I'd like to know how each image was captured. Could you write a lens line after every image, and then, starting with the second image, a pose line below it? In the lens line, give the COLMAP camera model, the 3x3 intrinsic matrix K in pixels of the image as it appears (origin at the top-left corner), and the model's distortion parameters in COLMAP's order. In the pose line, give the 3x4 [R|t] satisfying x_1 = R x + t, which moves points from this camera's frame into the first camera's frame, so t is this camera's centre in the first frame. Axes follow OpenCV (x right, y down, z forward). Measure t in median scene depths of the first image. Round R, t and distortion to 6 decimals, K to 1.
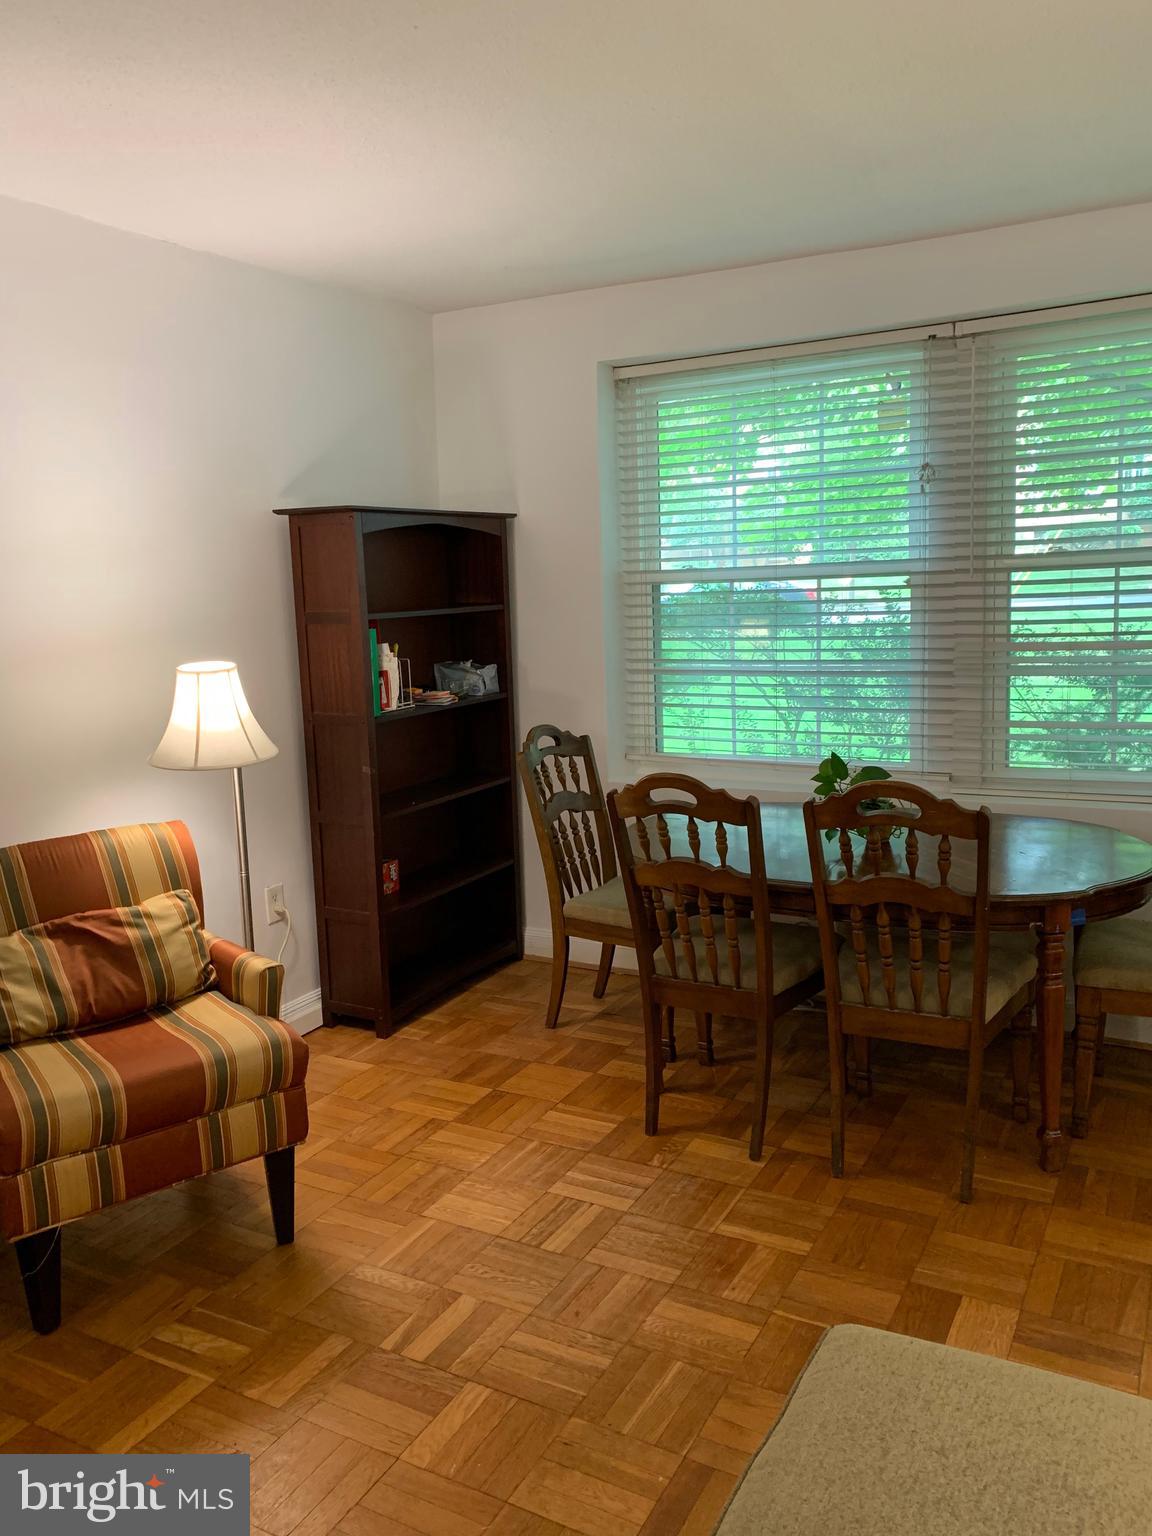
lens RADIAL K [[1174.1, 0, 579.4], [0, 1174.1, 764.6], [0, 0, 1]] dist [0.008884, 0.001908]
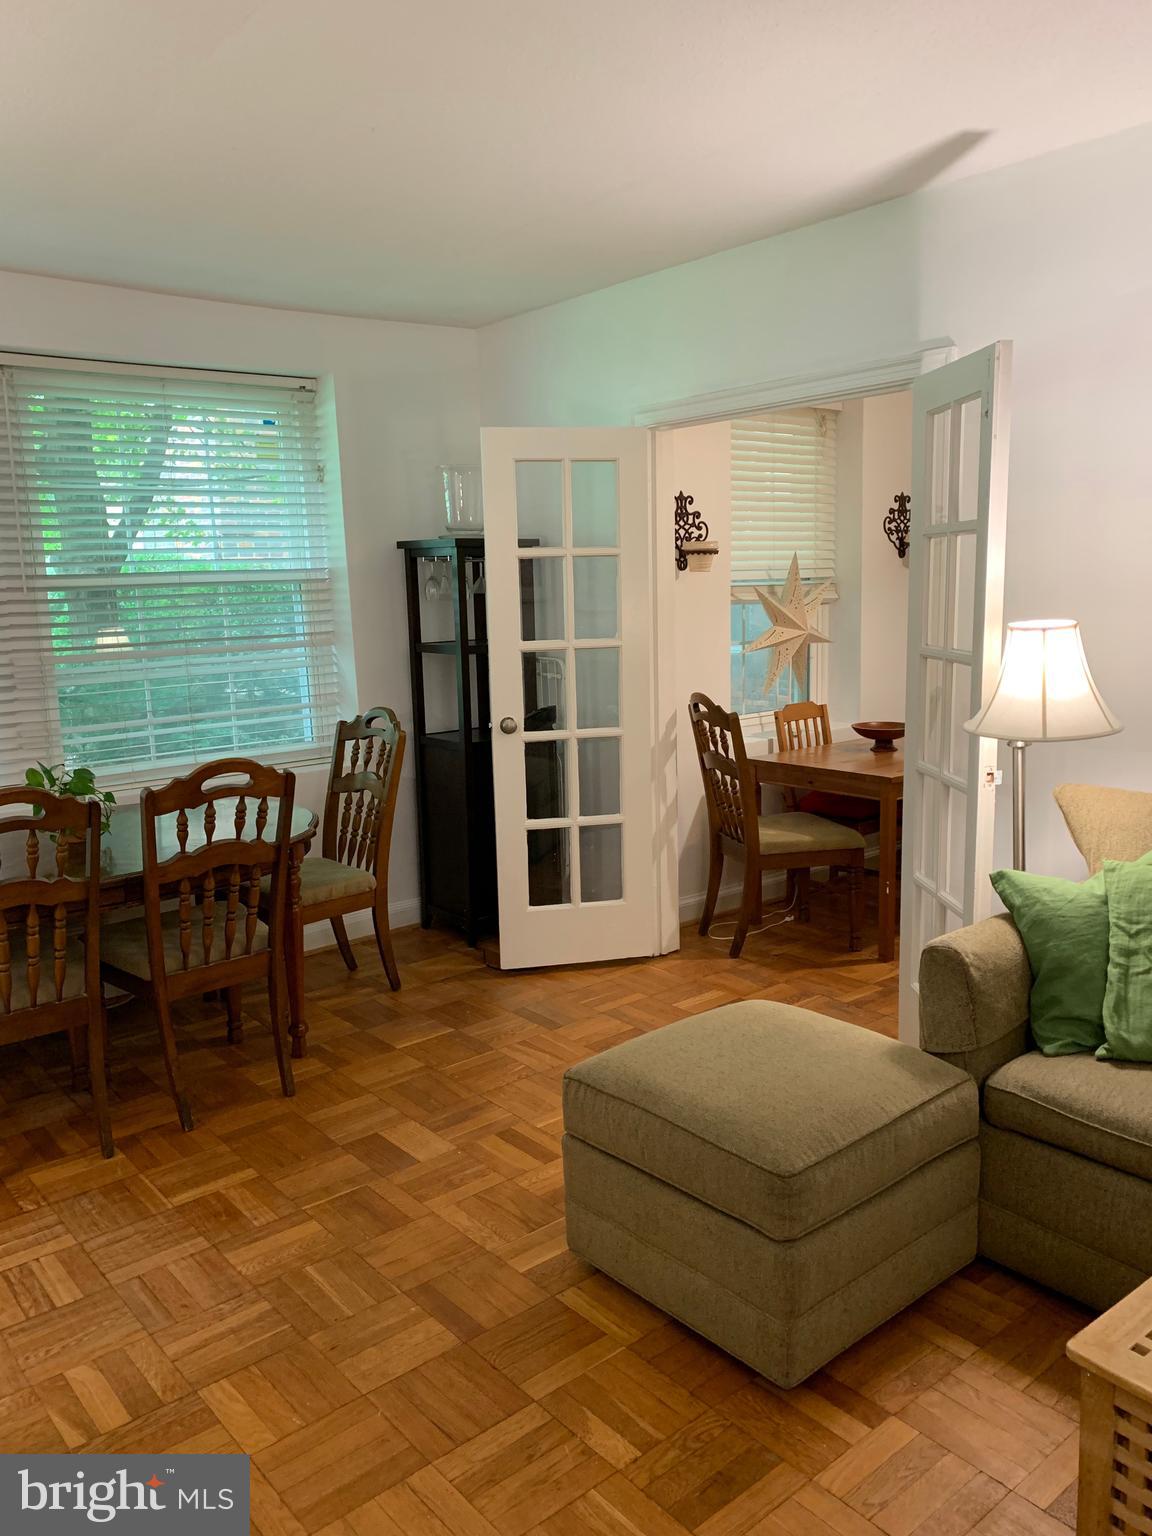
lens RADIAL K [[1176.6, 0, 563.6], [0, 1176.6, 757.9], [0, 0, 1]] dist [0.083392, -0.084190]
pose [[0.365361, -0.112269, 0.924071, -0.721067], [0.145671, 0.987366, 0.062364, -0.016018], [-0.919397, 0.111825, 0.377099, 0.236083]]
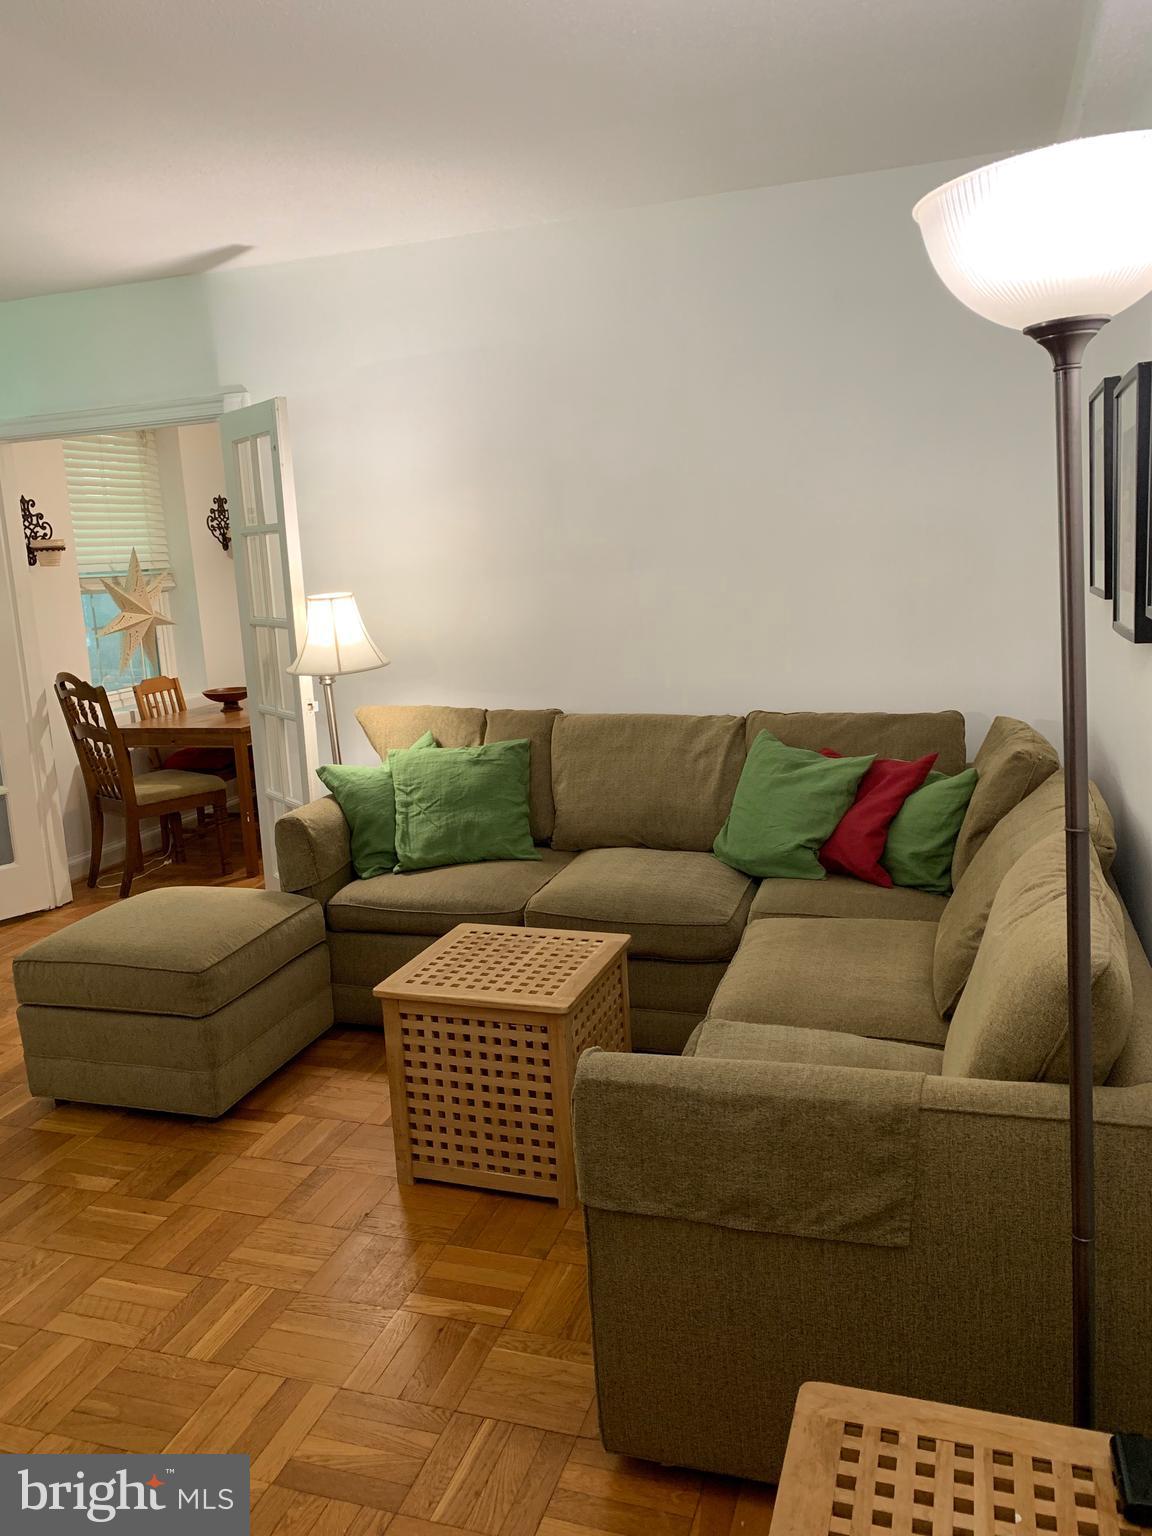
lens RADIAL K [[1191.5, 0, 559.5], [0, 1191.5, 747.5], [0, 0, 1]] dist [0.032522, -0.012024]
pose [[-0.168362, -0.121600, 0.978196, -1.149897], [0.203449, 0.966708, 0.155189, 0.005627], [-0.964501, 0.225141, -0.138018, 0.202050]]
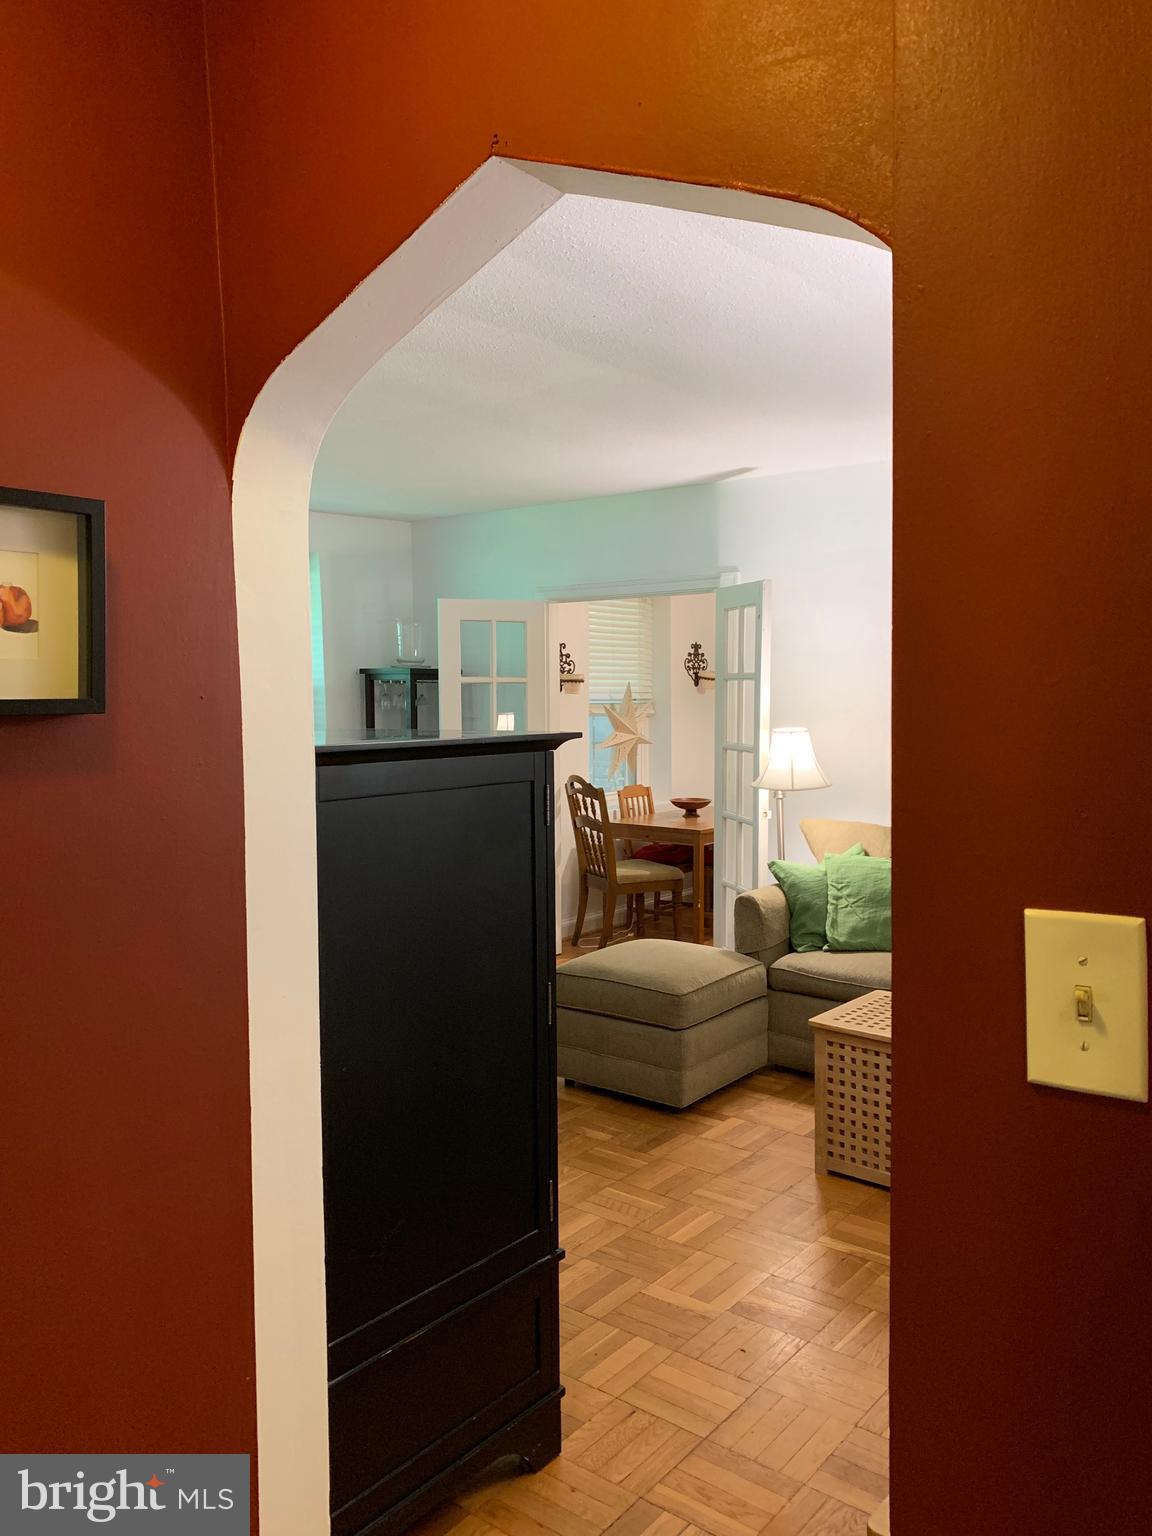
lens RADIAL K [[1173.2, 0, 581.5], [0, 1173.2, 742.4], [0, 0, 1]] dist [0.070309, -0.218603]
pose [[0.166699, -0.010403, 0.985953, -1.553418], [0.141864, 0.989793, -0.013542, -0.006952], [-0.975749, 0.142129, 0.166473, 0.246792]]
